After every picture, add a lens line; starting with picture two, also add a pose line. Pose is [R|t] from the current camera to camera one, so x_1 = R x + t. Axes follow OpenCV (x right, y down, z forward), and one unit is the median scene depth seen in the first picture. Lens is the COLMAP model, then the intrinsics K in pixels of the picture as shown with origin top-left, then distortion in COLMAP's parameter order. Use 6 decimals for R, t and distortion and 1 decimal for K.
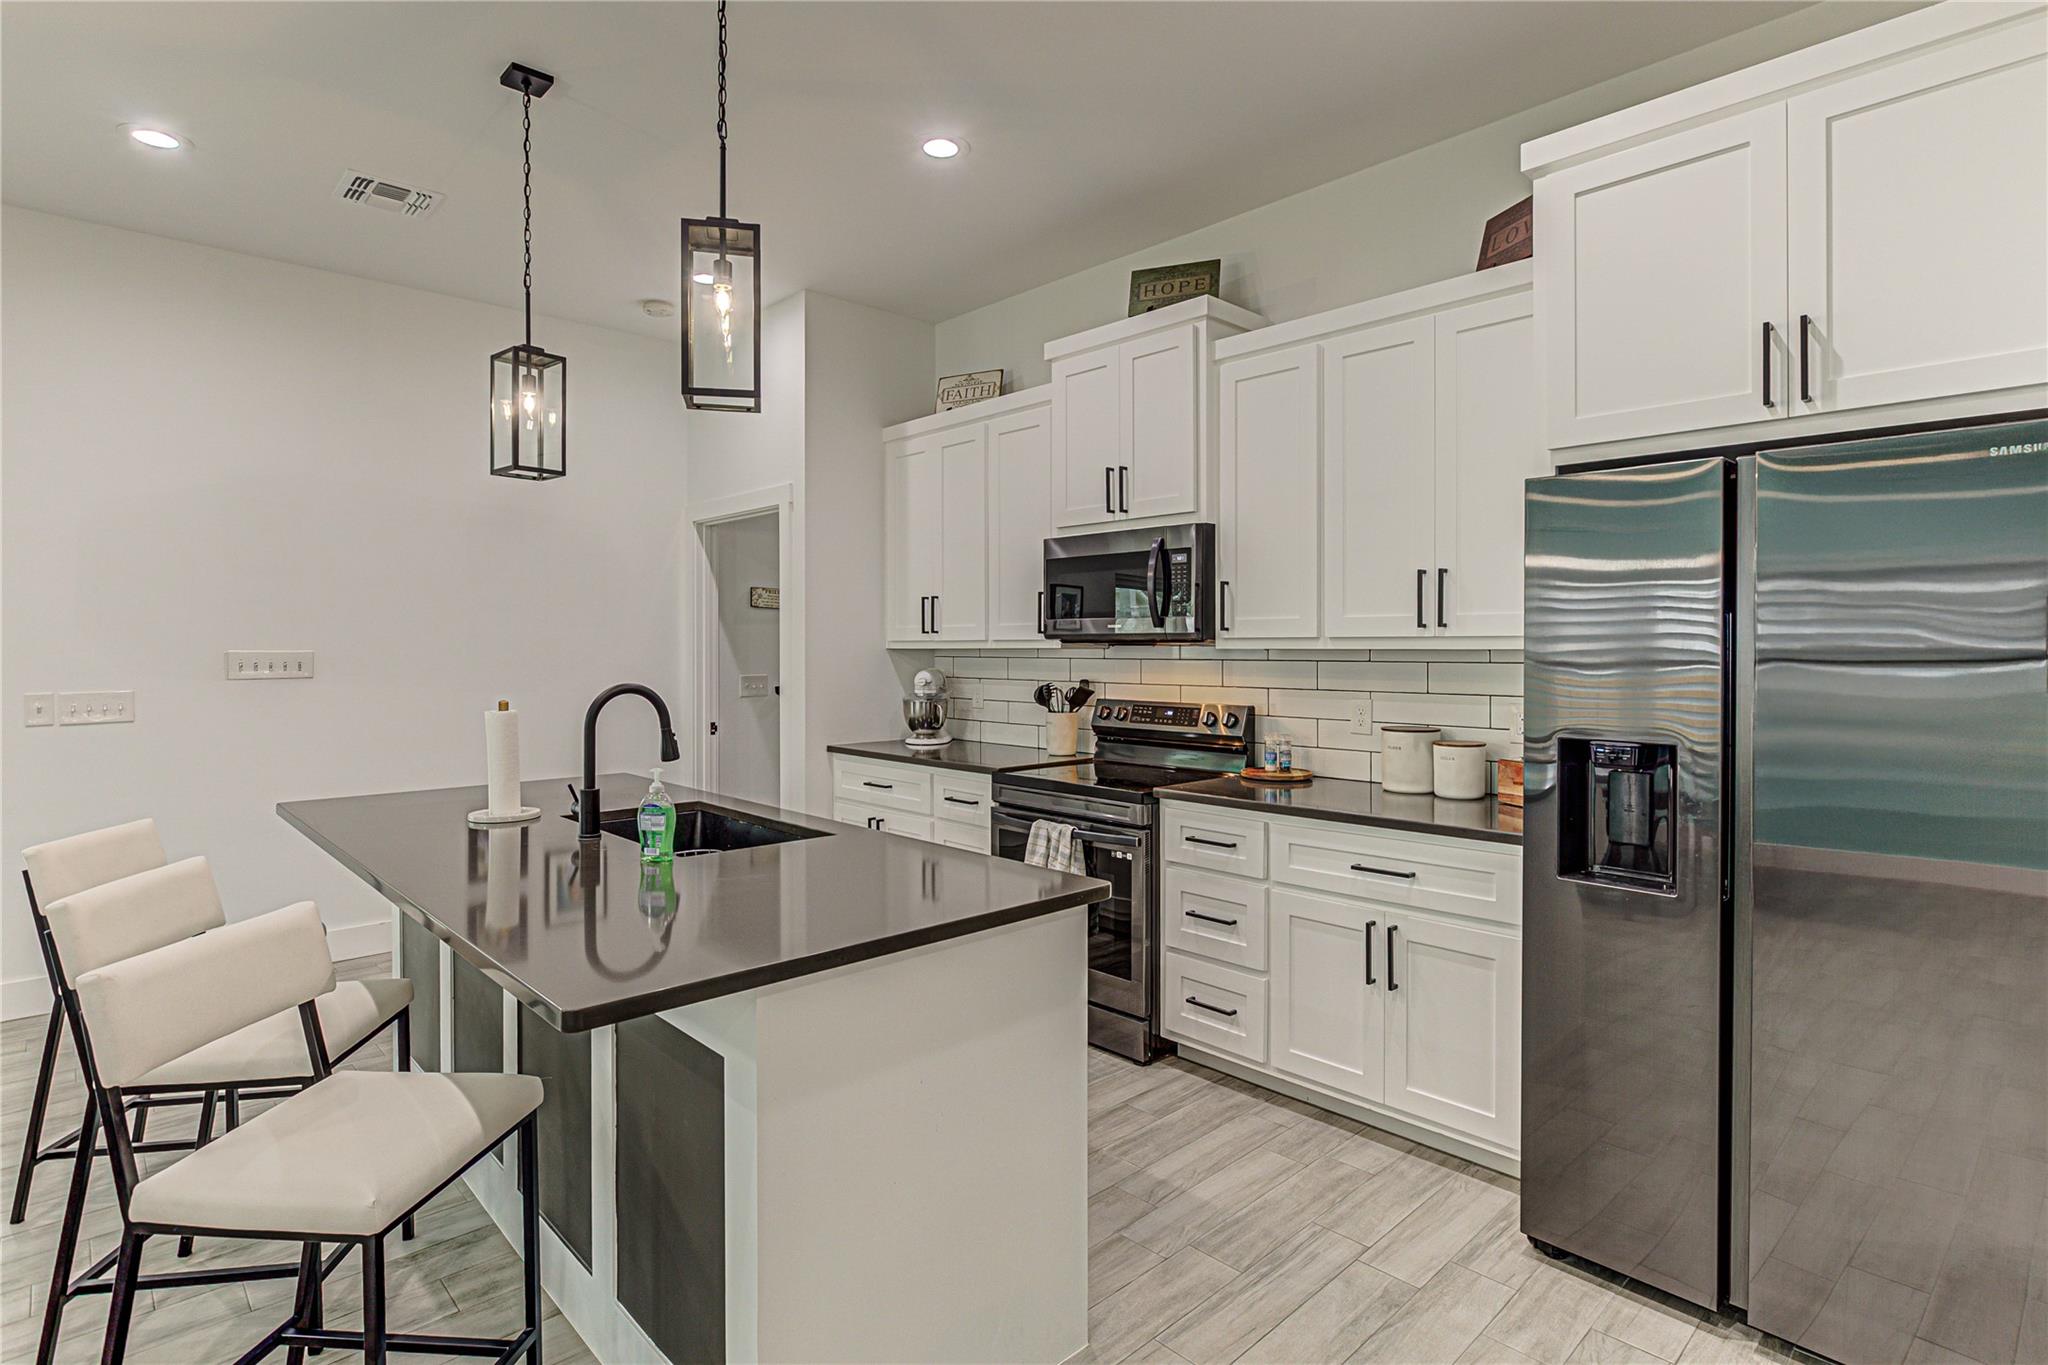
lens RADIAL K [[1037.2, 0, 1033.7], [0, 1037.2, 648.6], [0, 0, 1]] dist [-0.011777, 0.000030]
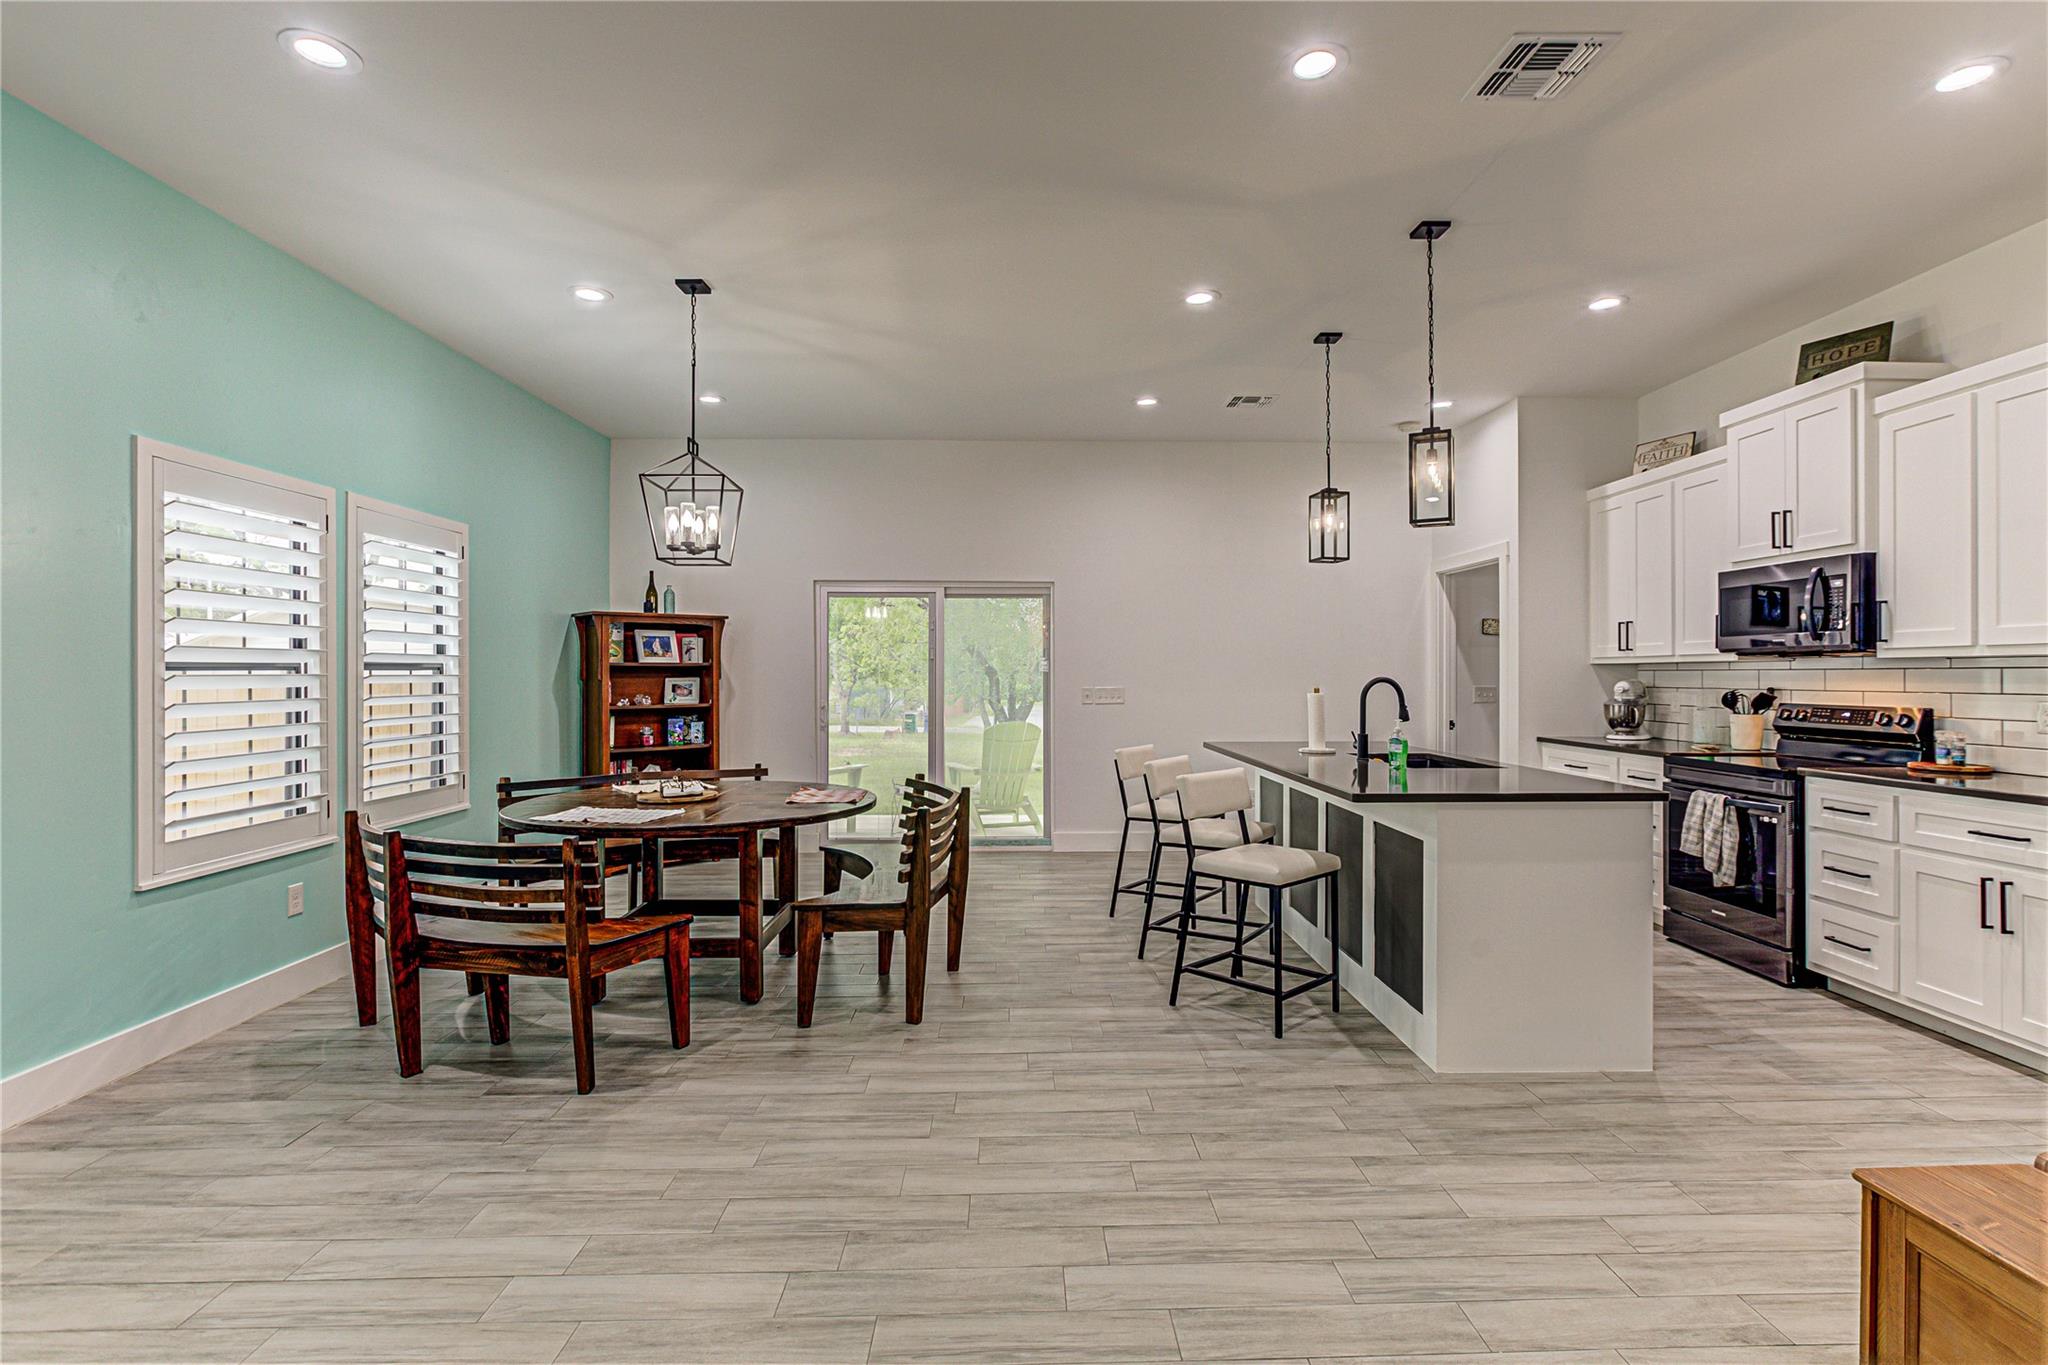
lens RADIAL K [[959.7, 0, 1030.9], [0, 959.7, 673.6], [0, 0, 1]] dist [-0.005310, 0.000132]
pose [[0.739163, 0.000319, -0.673526, 0.195565], [-0.003296, 0.999990, -0.003143, 0.024962], [0.673518, 0.004543, 0.739157, -0.454153]]
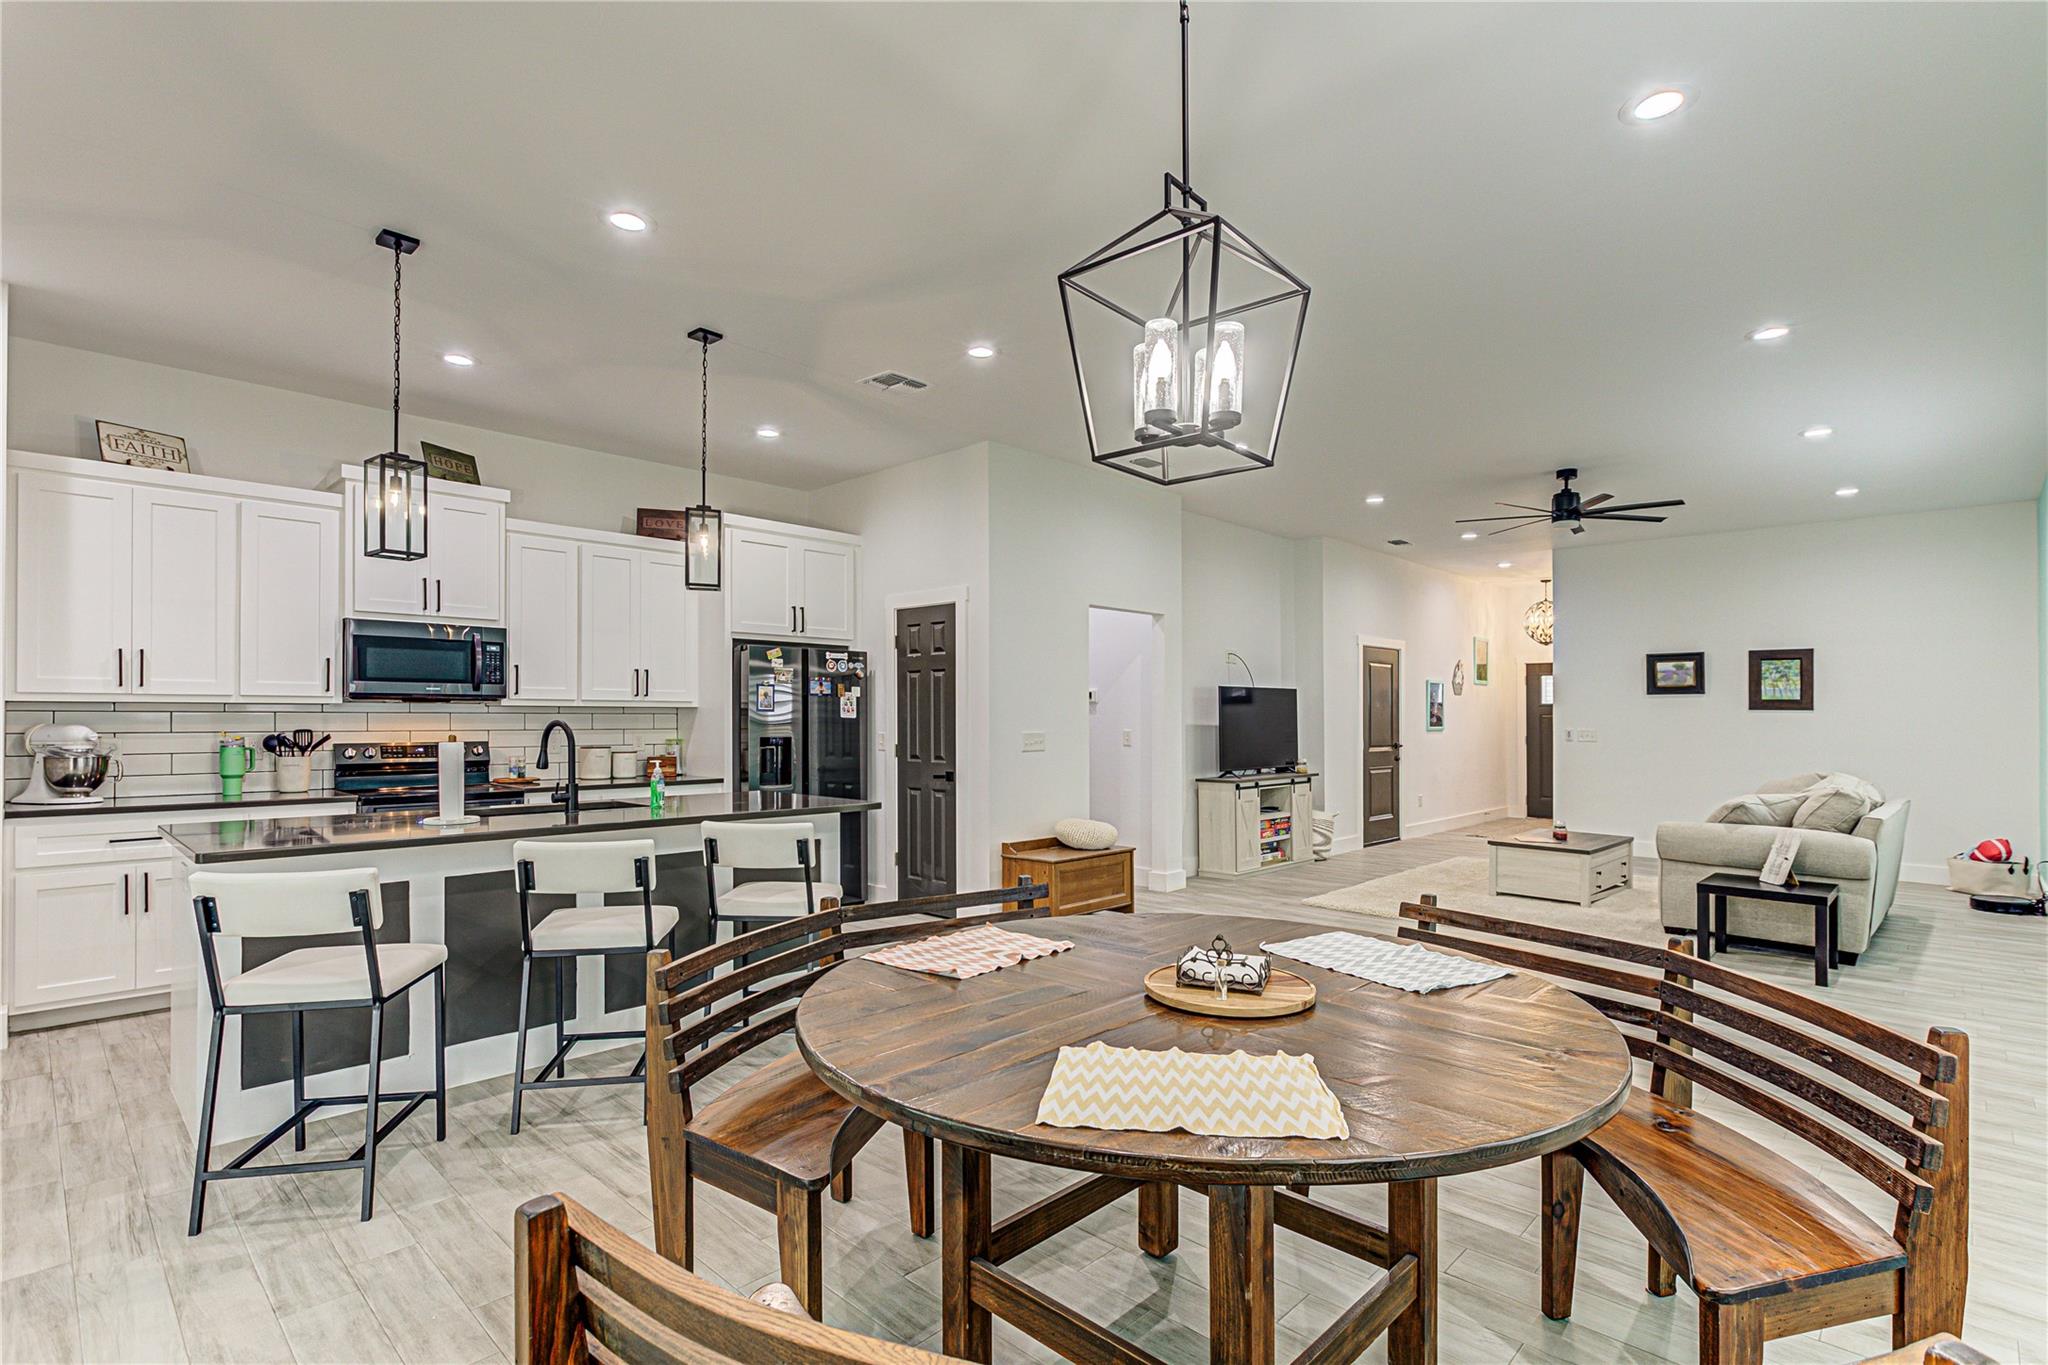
lens RADIAL K [[978.3, 0, 1033.1], [0, 978.3, 715.7], [0, 0, 1]] dist [-0.004622, 0.000262]
pose [[-0.050471, 0.004370, 0.998716, -1.392907], [0.002319, 0.999988, -0.004258, 0.025198], [-0.998723, 0.002101, -0.050481, 0.241324]]
